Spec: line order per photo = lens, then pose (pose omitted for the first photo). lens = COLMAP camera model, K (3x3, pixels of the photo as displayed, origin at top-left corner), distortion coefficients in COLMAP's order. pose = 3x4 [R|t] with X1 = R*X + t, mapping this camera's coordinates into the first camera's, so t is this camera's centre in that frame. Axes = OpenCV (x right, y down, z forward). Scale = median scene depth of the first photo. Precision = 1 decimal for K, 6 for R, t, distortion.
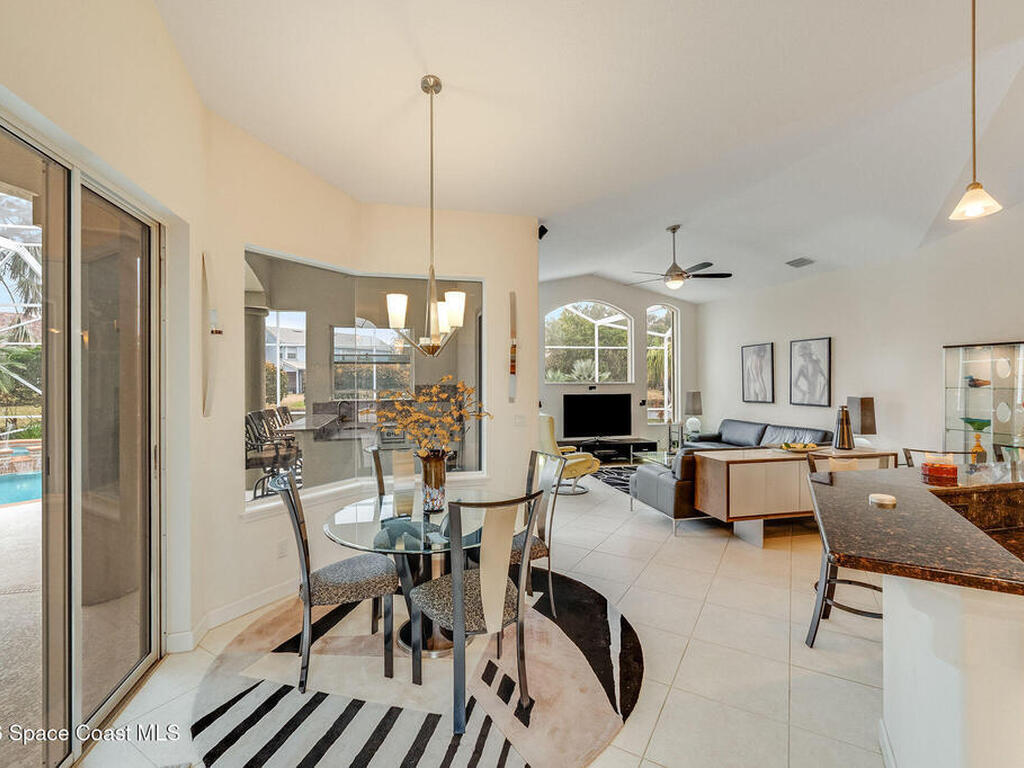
lens RADIAL K [[466.1, 0, 512.7], [0, 466.1, 388.5], [0, 0, 1]] dist [-0.003703, -0.001956]
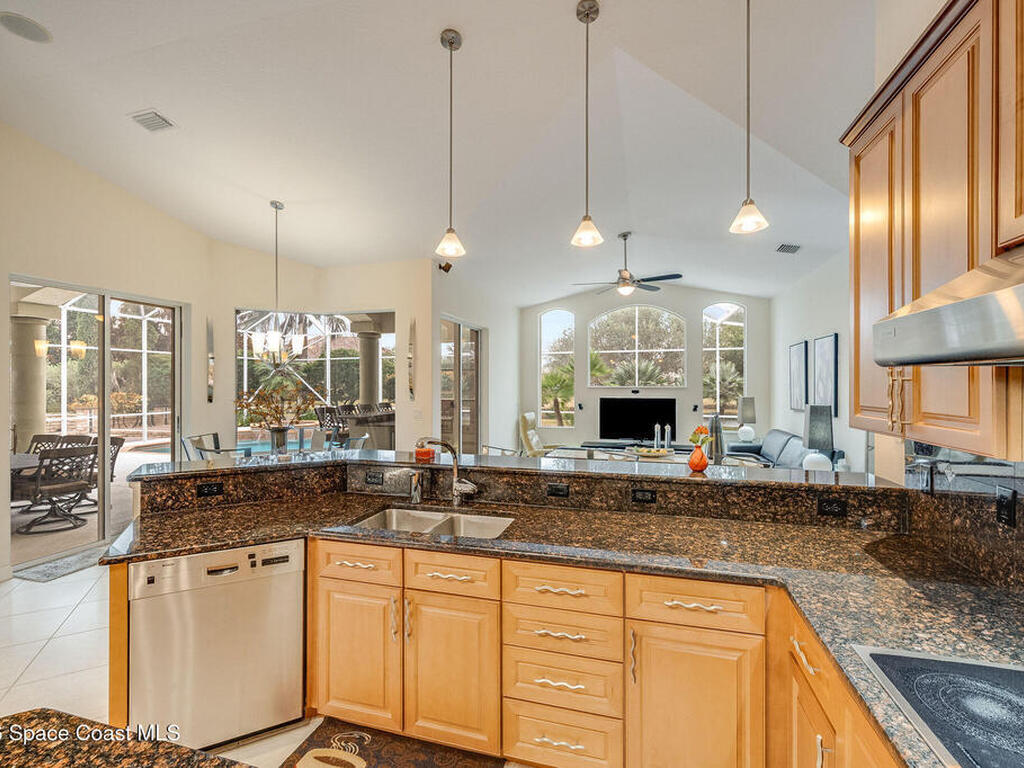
lens RADIAL K [[466.1, 0, 512.9], [0, 466.1, 387.3], [0, 0, 1]] dist [-0.003703, -0.001956]
pose [[0.863238, 0.005916, -0.504763, 0.548838], [-0.011894, 0.999892, -0.008621, 0.000438], [0.504657, 0.013446, 0.863215, -0.001181]]
